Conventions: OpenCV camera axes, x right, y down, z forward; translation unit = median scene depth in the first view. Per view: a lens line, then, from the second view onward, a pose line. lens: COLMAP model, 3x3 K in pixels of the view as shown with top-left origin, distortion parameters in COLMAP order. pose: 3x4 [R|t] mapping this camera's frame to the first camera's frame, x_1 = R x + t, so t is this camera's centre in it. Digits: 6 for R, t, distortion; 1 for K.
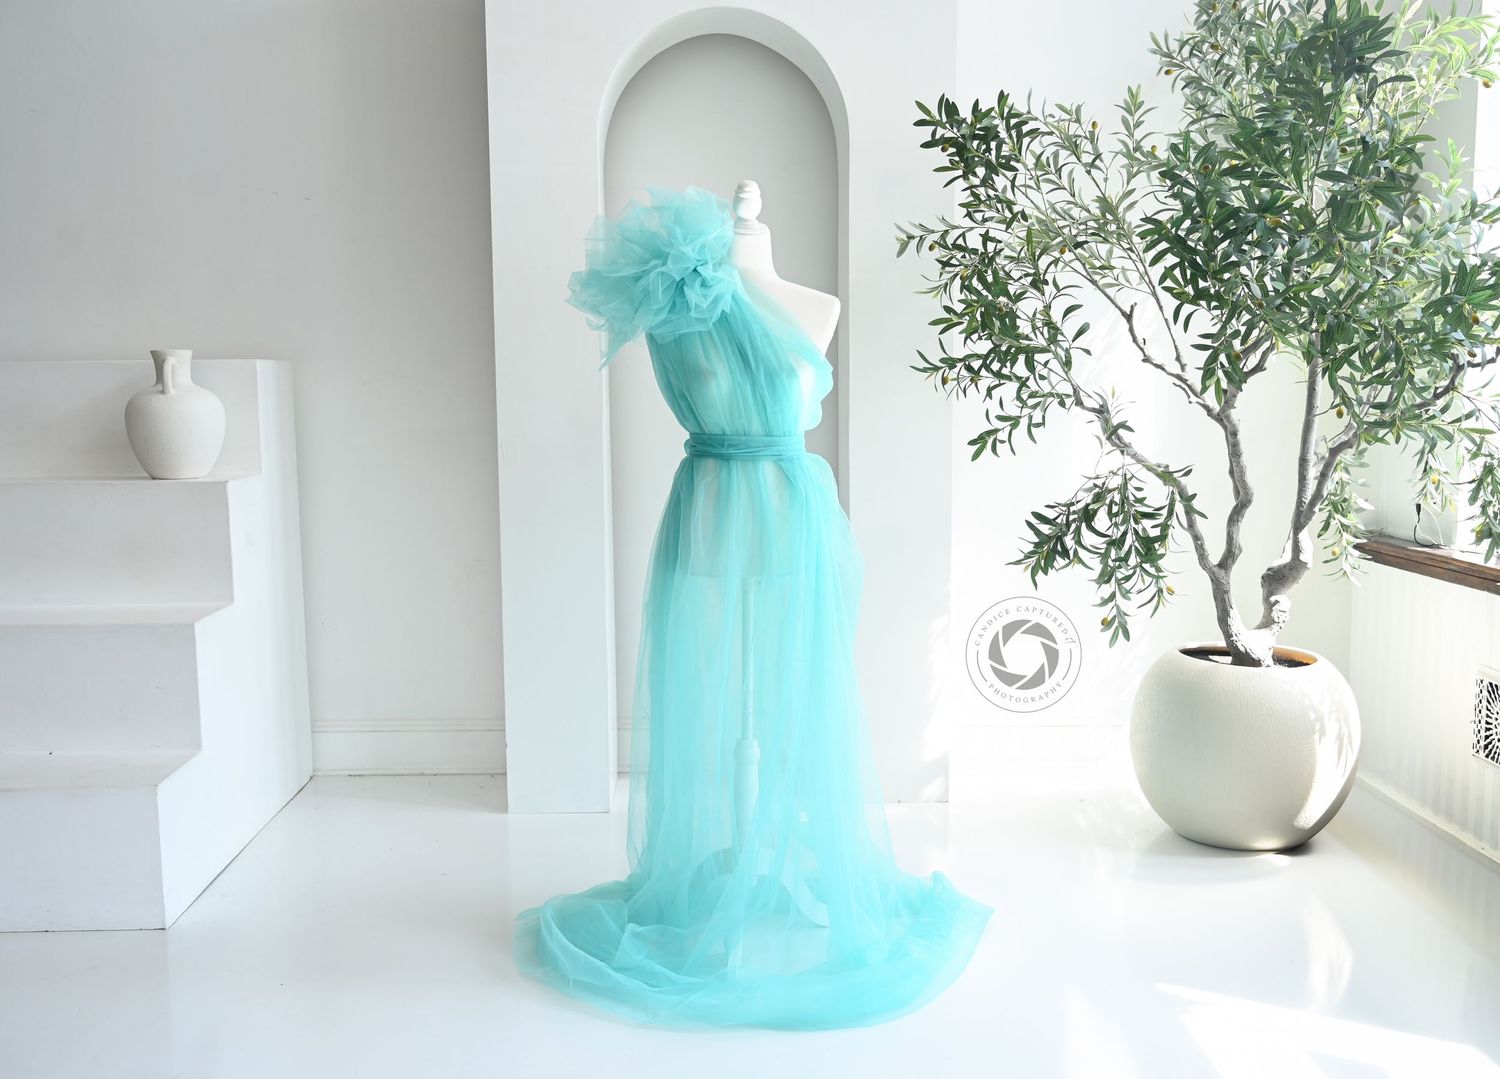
lens RADIAL K [[1420.2, 0, 750.4], [0, 1420.2, 580.7], [0, 0, 1]] dist [-0.005778, 0.002245]
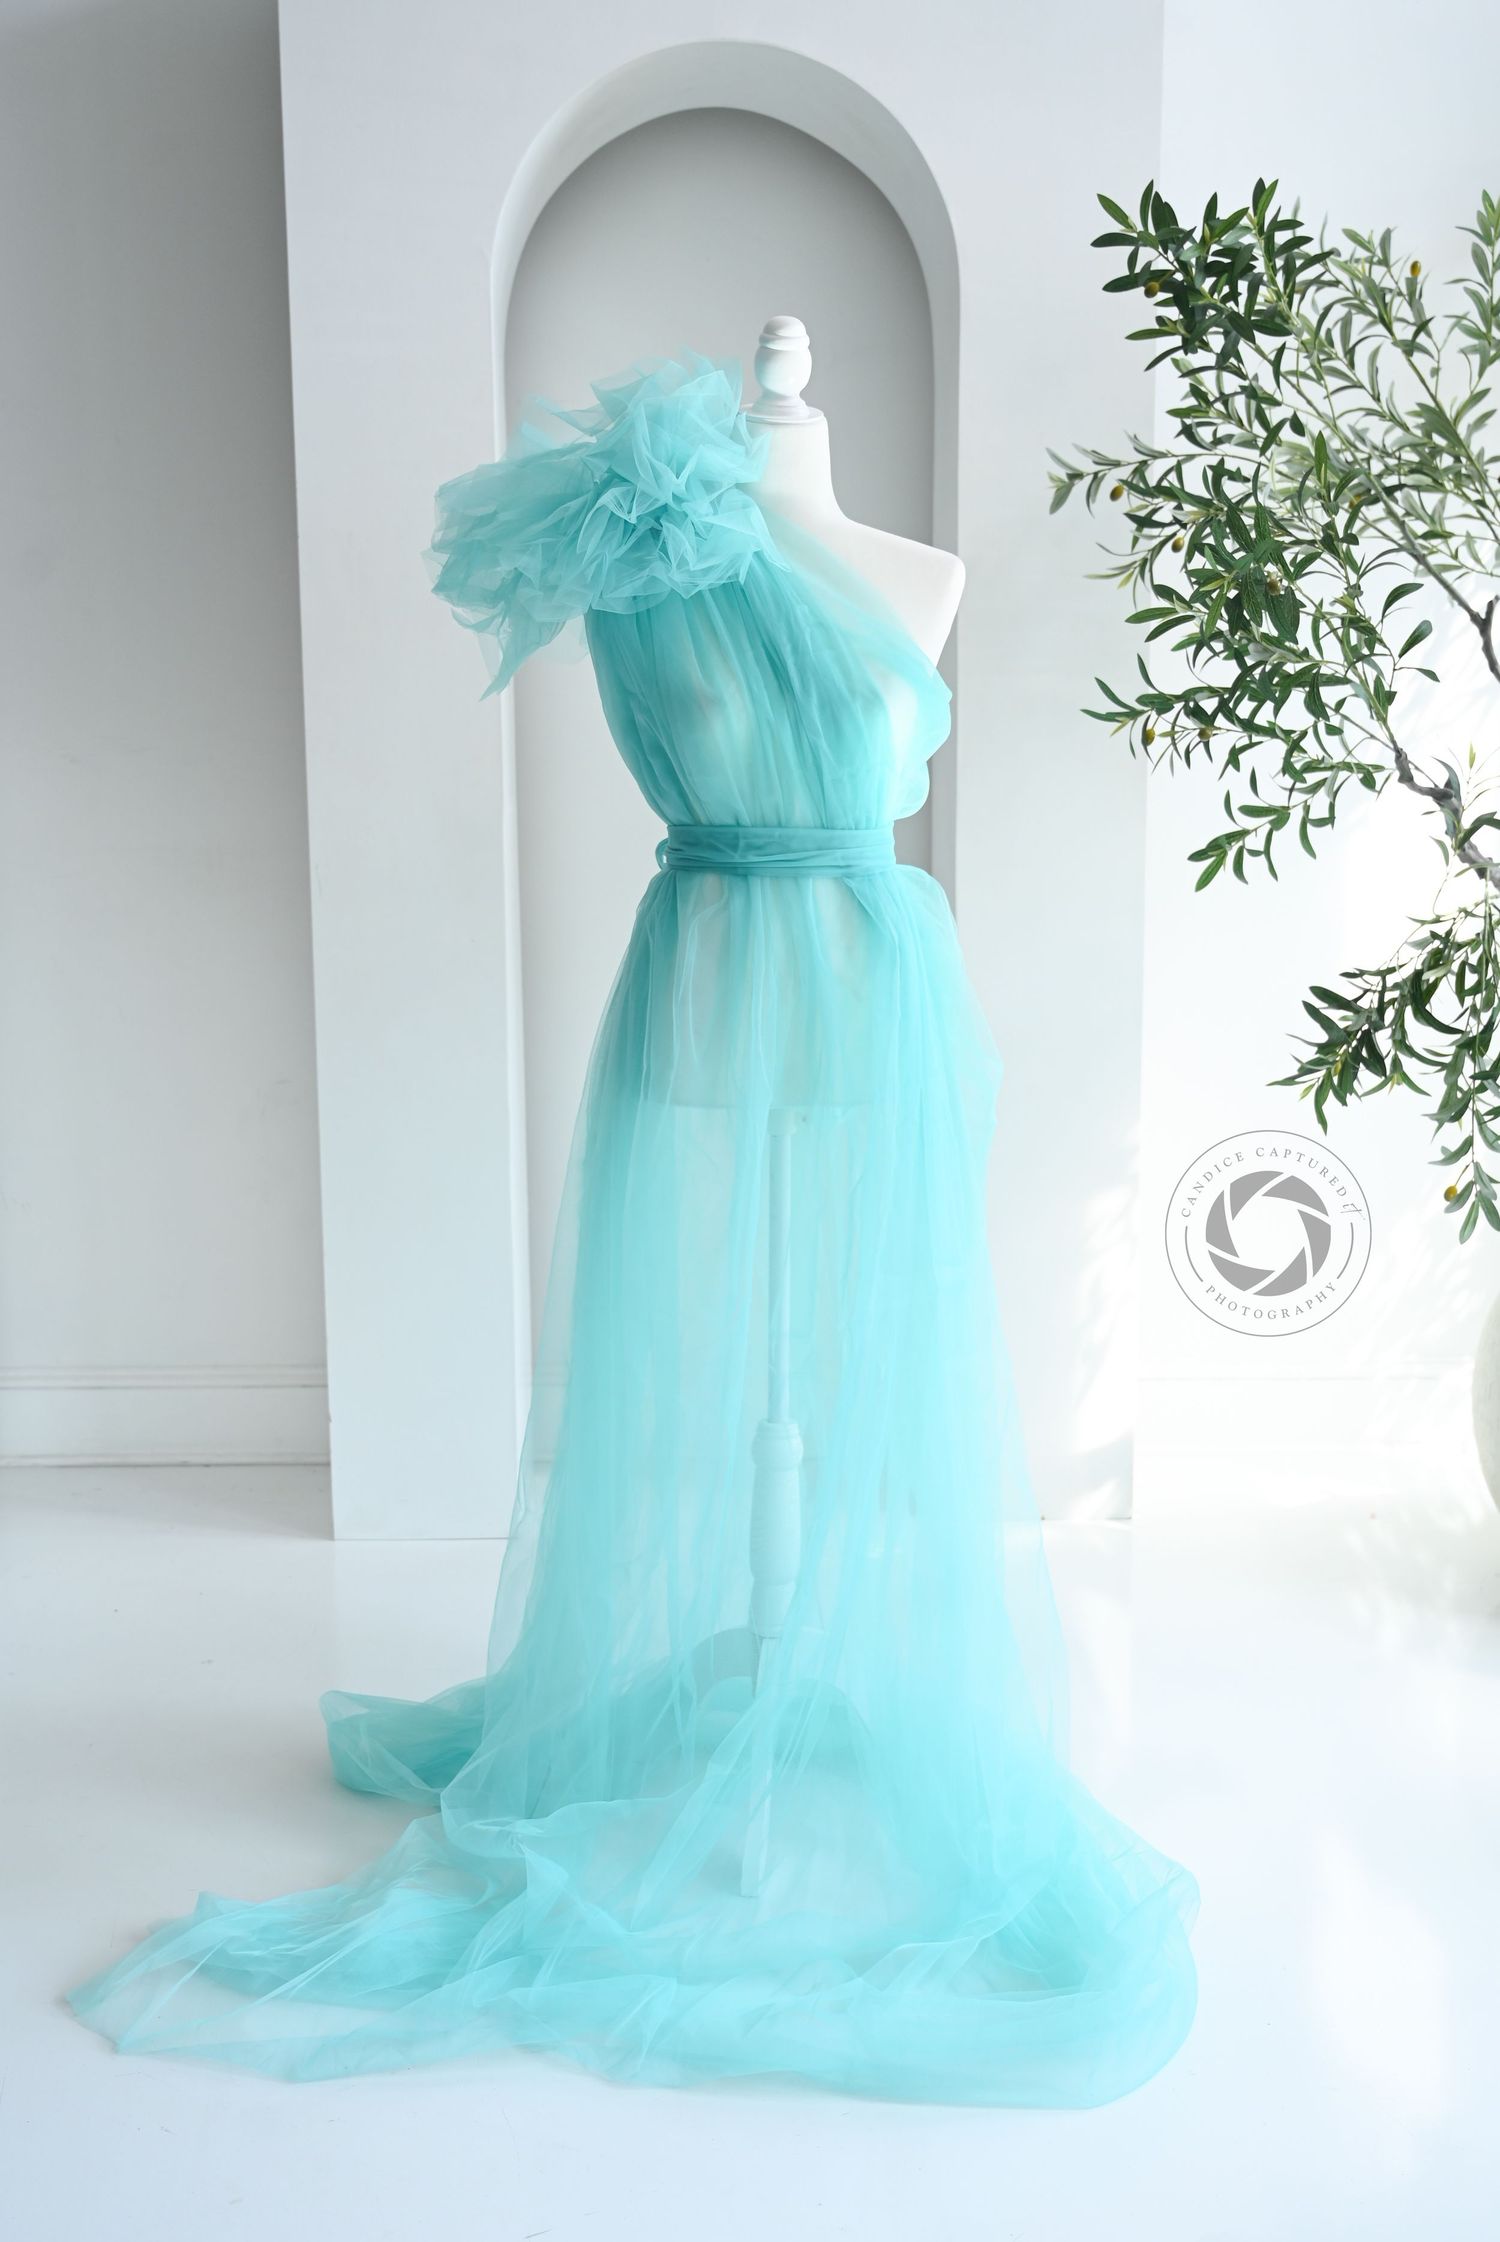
lens RADIAL K [[2202.0, 0, 718.1], [0, 2202.0, 1188.5], [0, 0, 1]] dist [-0.005348, 0.002870]
pose [[0.999919, 0.000048, -0.012711, -0.012752], [0.000348, 0.999513, 0.031191, 0.001306], [0.012706, -0.031193, 0.999433, 0.176431]]
